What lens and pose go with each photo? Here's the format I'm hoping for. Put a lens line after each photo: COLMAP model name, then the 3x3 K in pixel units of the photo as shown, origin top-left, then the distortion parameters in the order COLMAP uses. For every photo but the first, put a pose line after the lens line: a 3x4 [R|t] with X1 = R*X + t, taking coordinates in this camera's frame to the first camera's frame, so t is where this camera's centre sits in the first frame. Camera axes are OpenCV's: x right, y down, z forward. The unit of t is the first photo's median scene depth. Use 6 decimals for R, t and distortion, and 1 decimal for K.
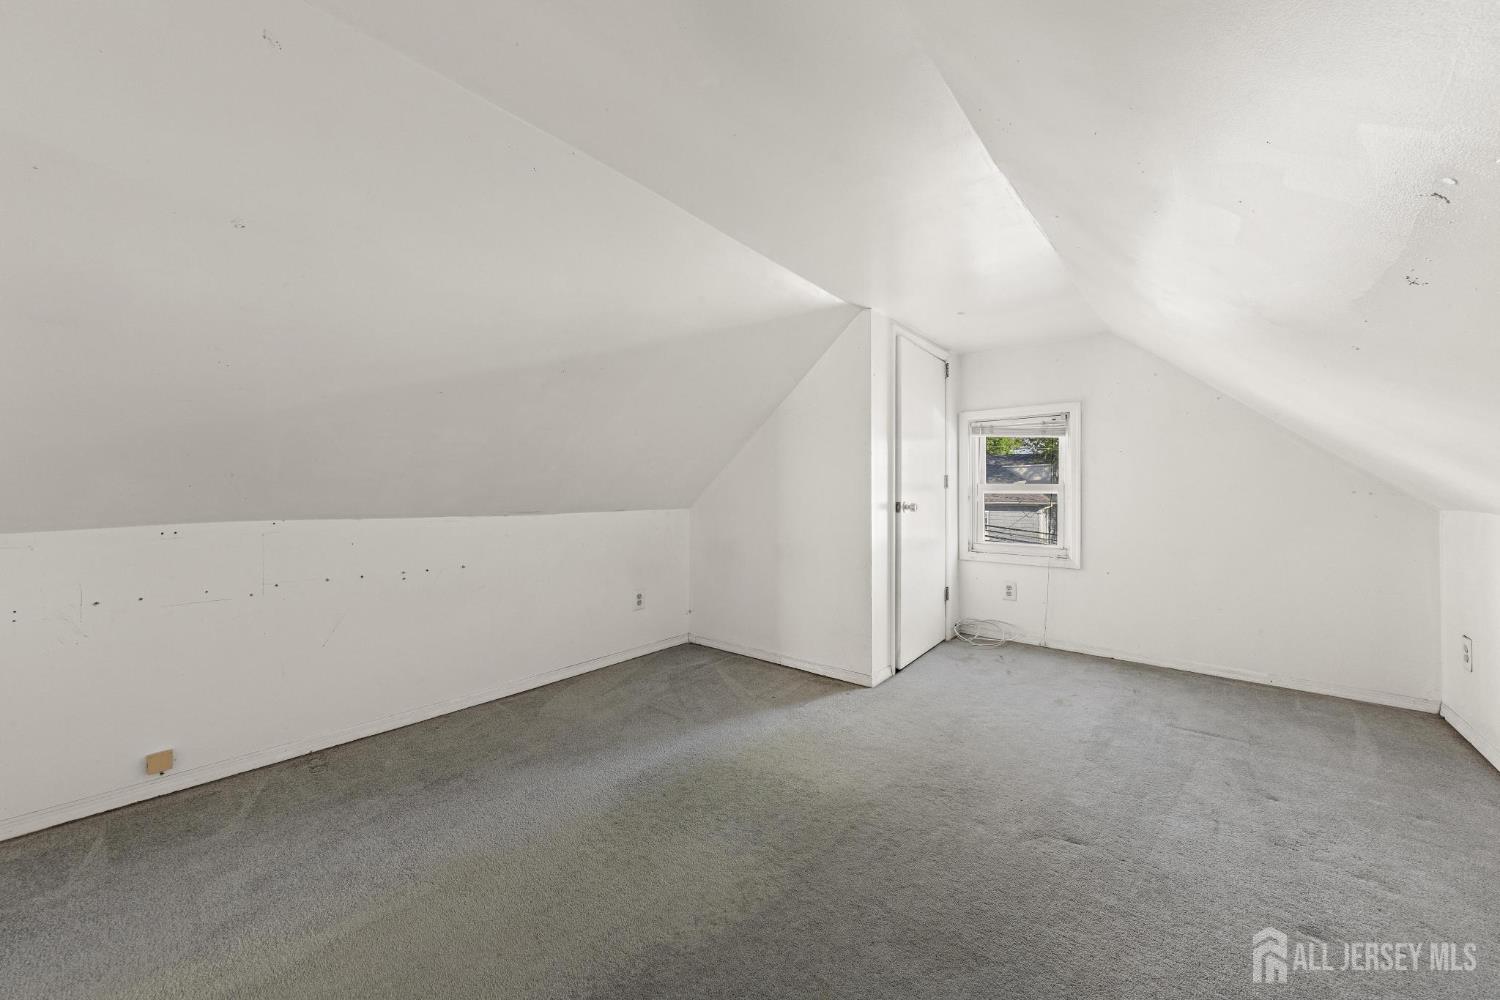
lens RADIAL K [[548.1, 0, 753.4], [0, 548.1, 491.1], [0, 0, 1]] dist [0.005262, -0.000593]
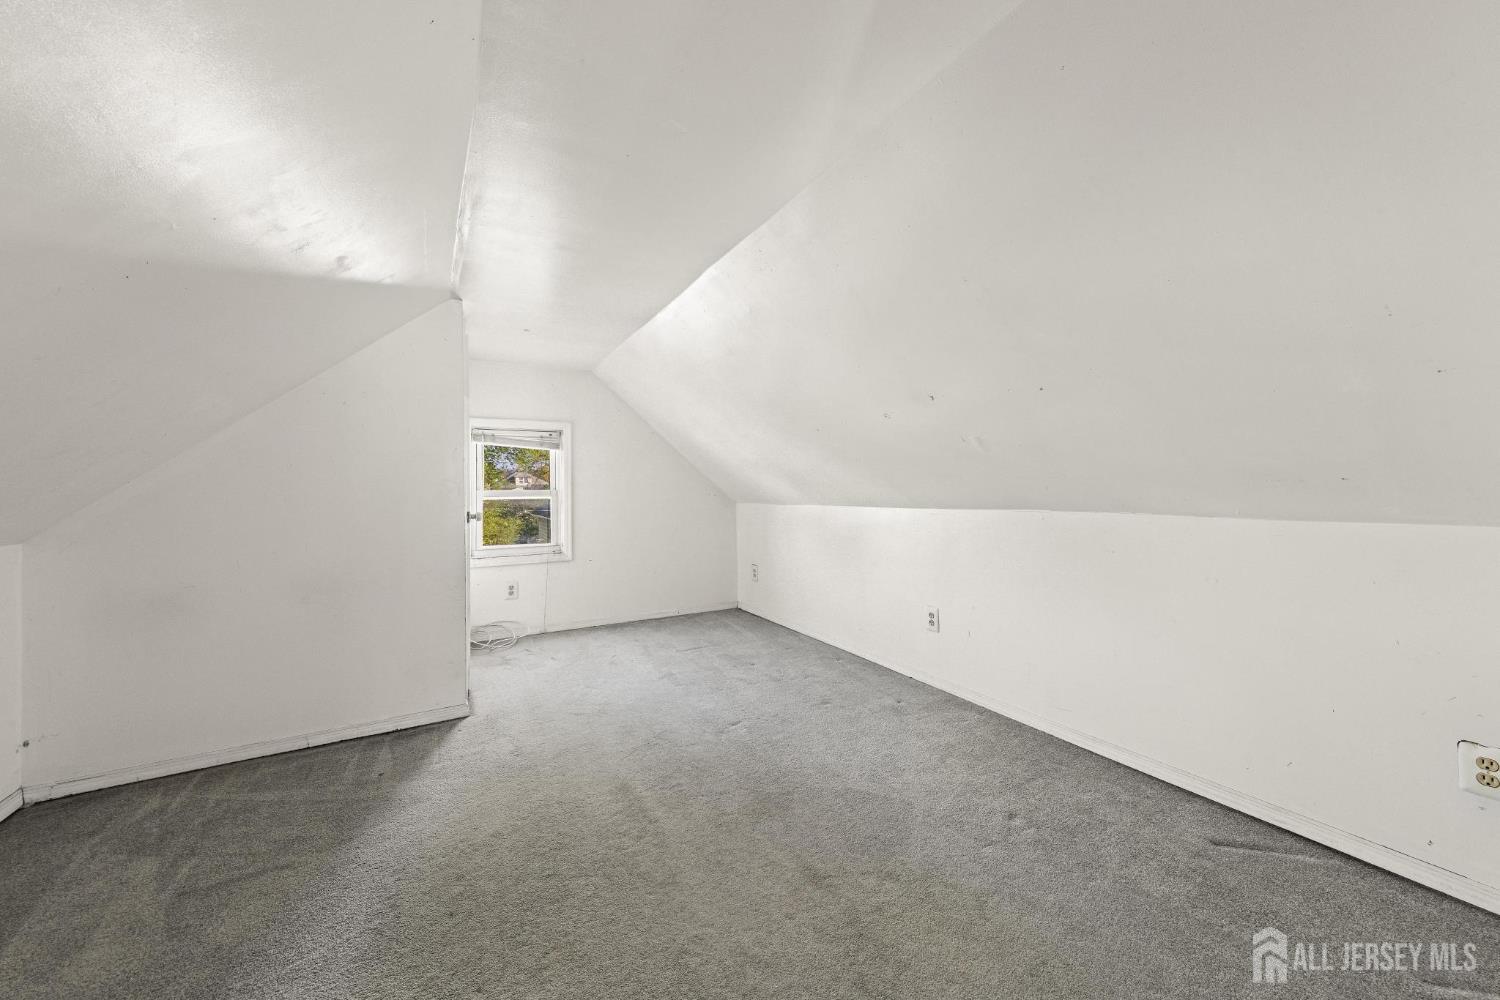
lens RADIAL K [[548.1, 0, 758.1], [0, 548.1, 490.8], [0, 0, 1]] dist [0.005262, -0.000593]
pose [[0.342405, -0.008766, 0.939512, -0.421973], [0.014054, 0.999892, 0.004208, -0.011475], [-0.939447, 0.011763, 0.342491, 0.204823]]
